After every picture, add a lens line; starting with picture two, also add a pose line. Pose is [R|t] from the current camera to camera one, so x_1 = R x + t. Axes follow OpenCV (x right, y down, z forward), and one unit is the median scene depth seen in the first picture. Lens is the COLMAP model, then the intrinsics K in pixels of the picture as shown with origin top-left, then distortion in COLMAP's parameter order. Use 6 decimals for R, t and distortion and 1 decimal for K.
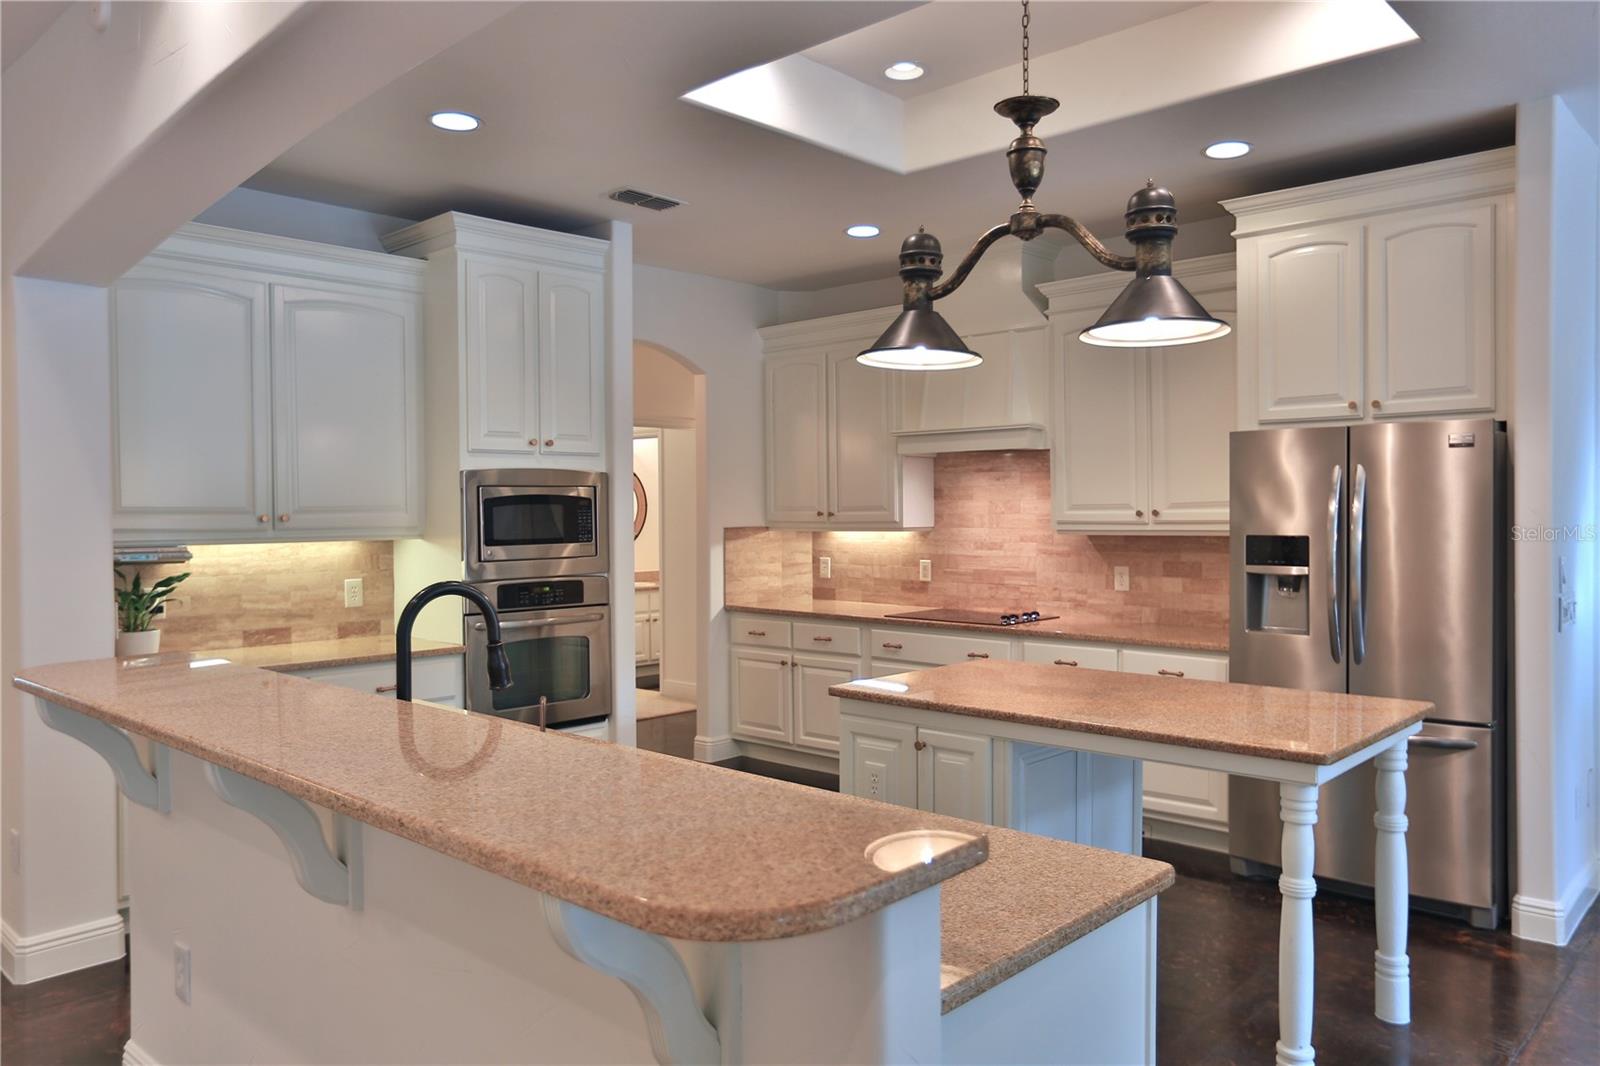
lens RADIAL K [[1136.8, 0, 794.2], [0, 1136.8, 526.1], [0, 0, 1]] dist [-0.028890, 0.032670]
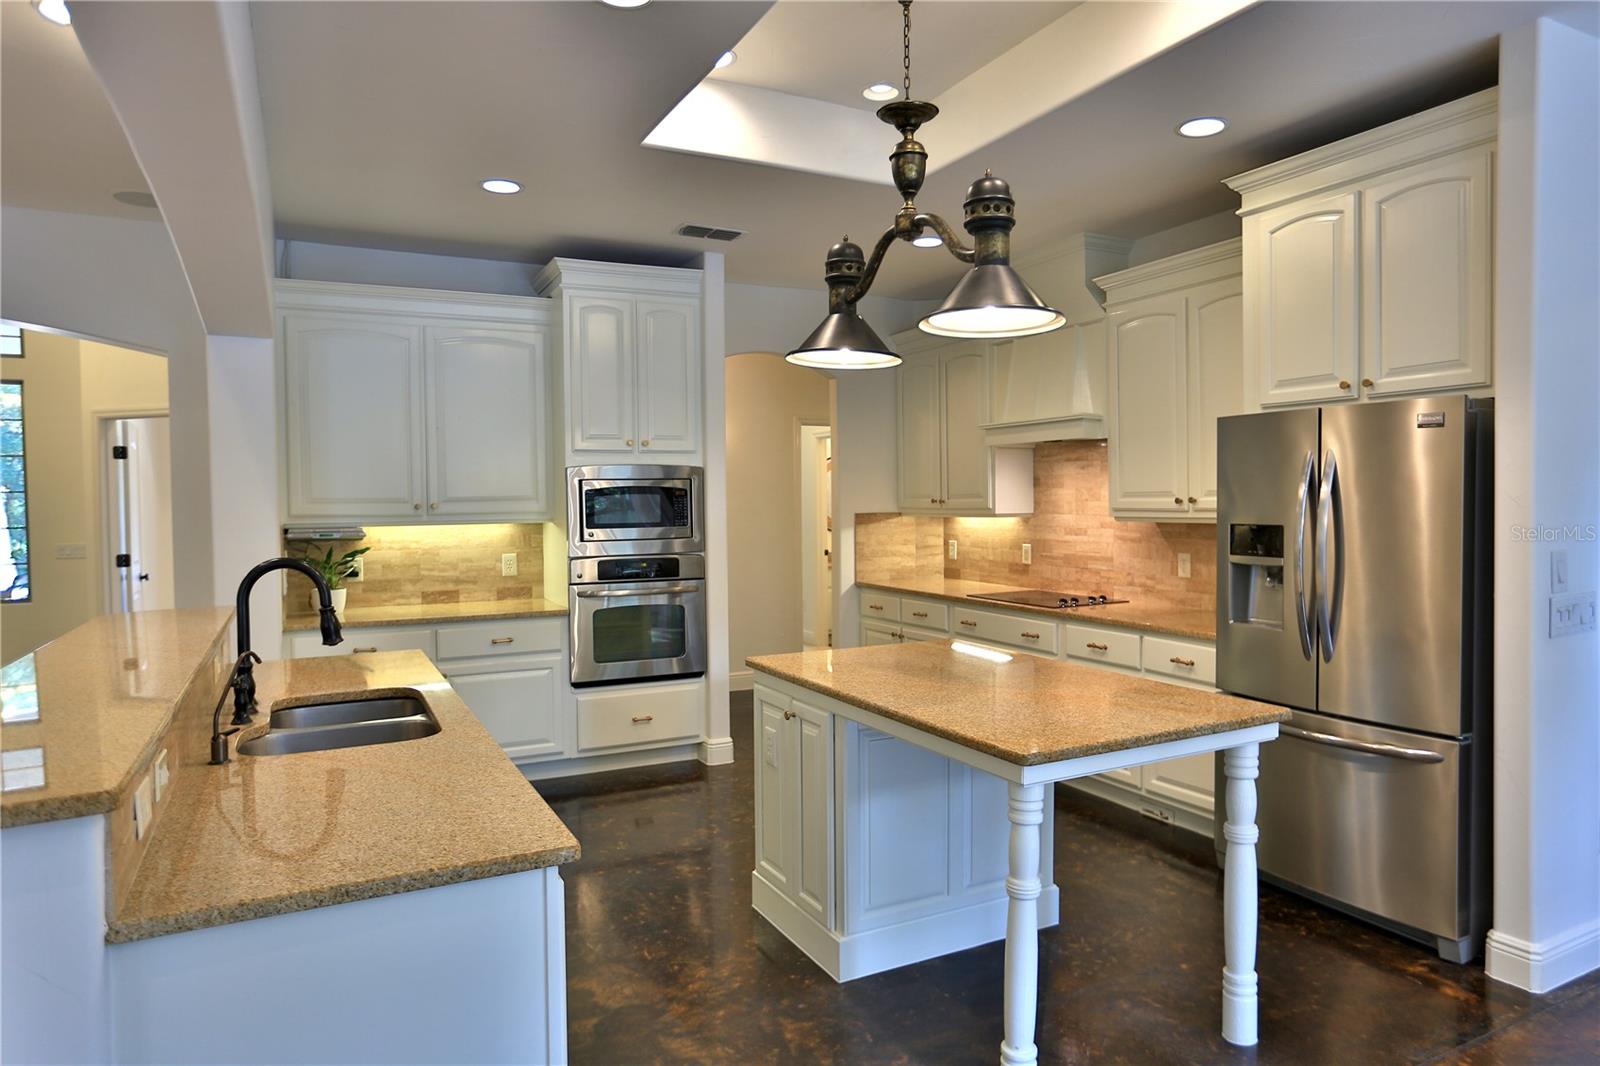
lens RADIAL K [[977.6, 0, 800.6], [0, 977.6, 525.6], [0, 0, 1]] dist [-0.042406, 0.019546]
pose [[0.940490, 0.006557, -0.339759, 0.302023], [-0.001209, 0.999872, 0.015950, -0.002847], [0.339820, -0.014590, 0.940377, 0.085928]]
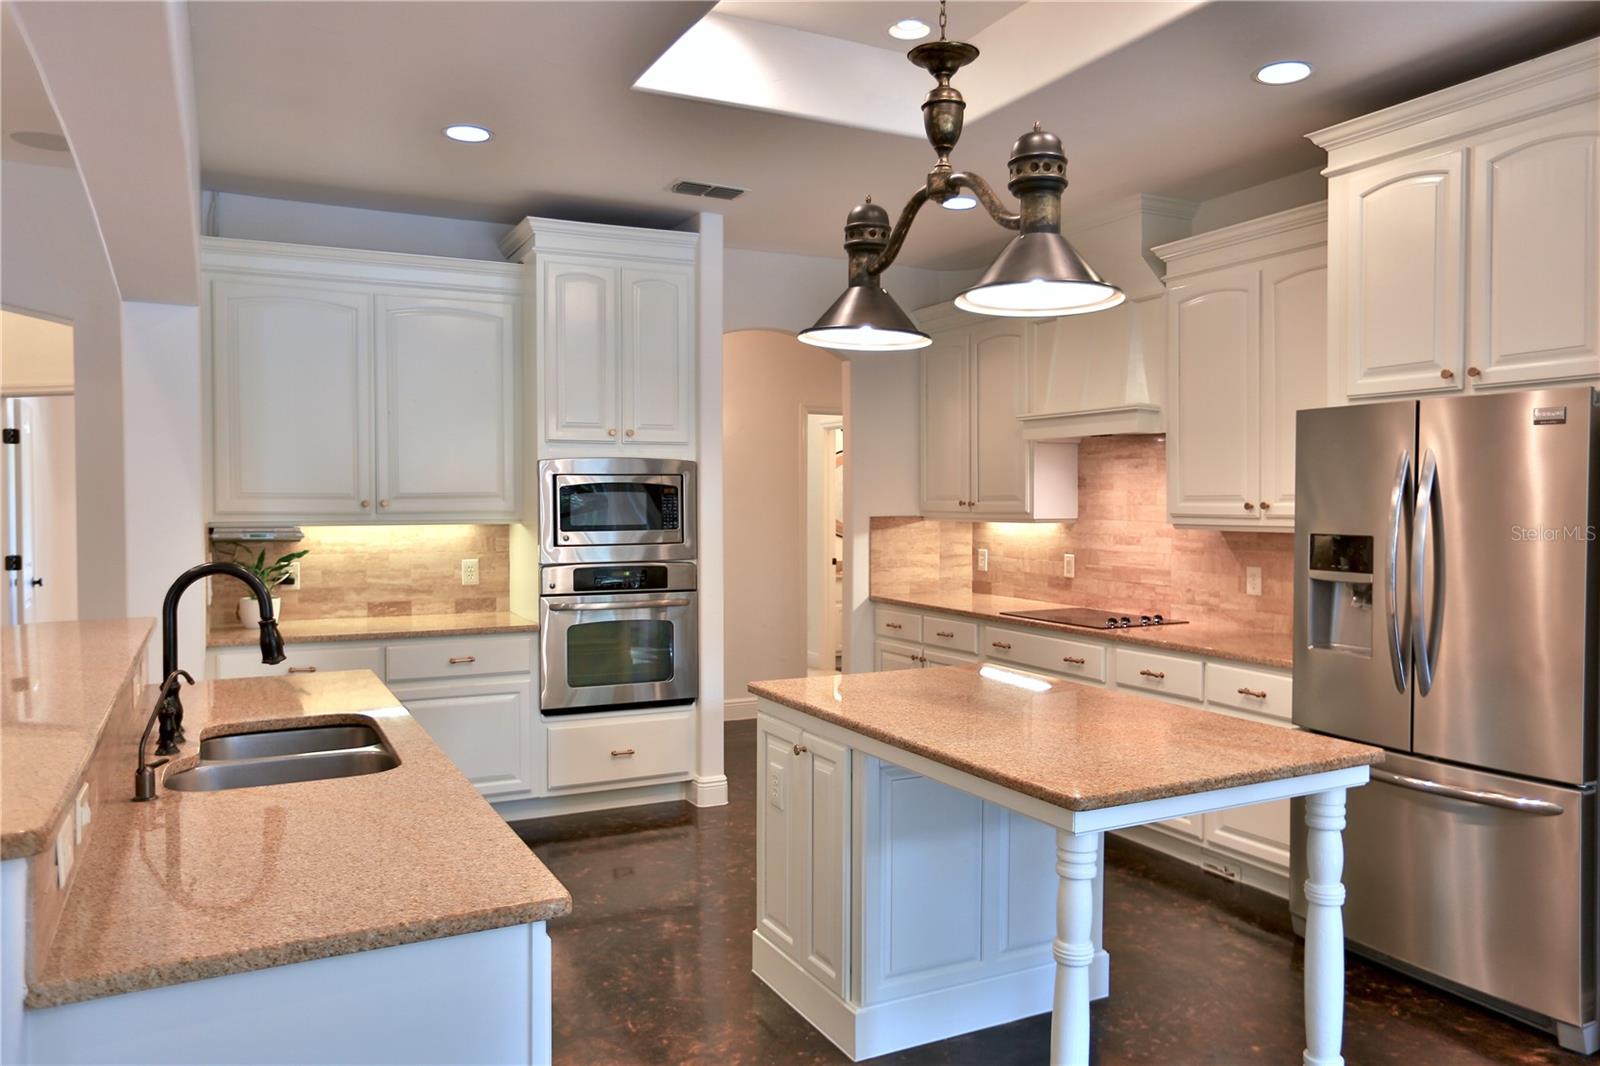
lens RADIAL K [[1136.8, 0, 799.2], [0, 1136.8, 525.1], [0, 0, 1]] dist [-0.028890, 0.032670]
pose [[0.940218, 0.015038, -0.340240, 0.295712], [-0.011629, 0.999860, 0.012058, -0.003501], [0.340374, -0.007380, 0.940261, 0.078538]]
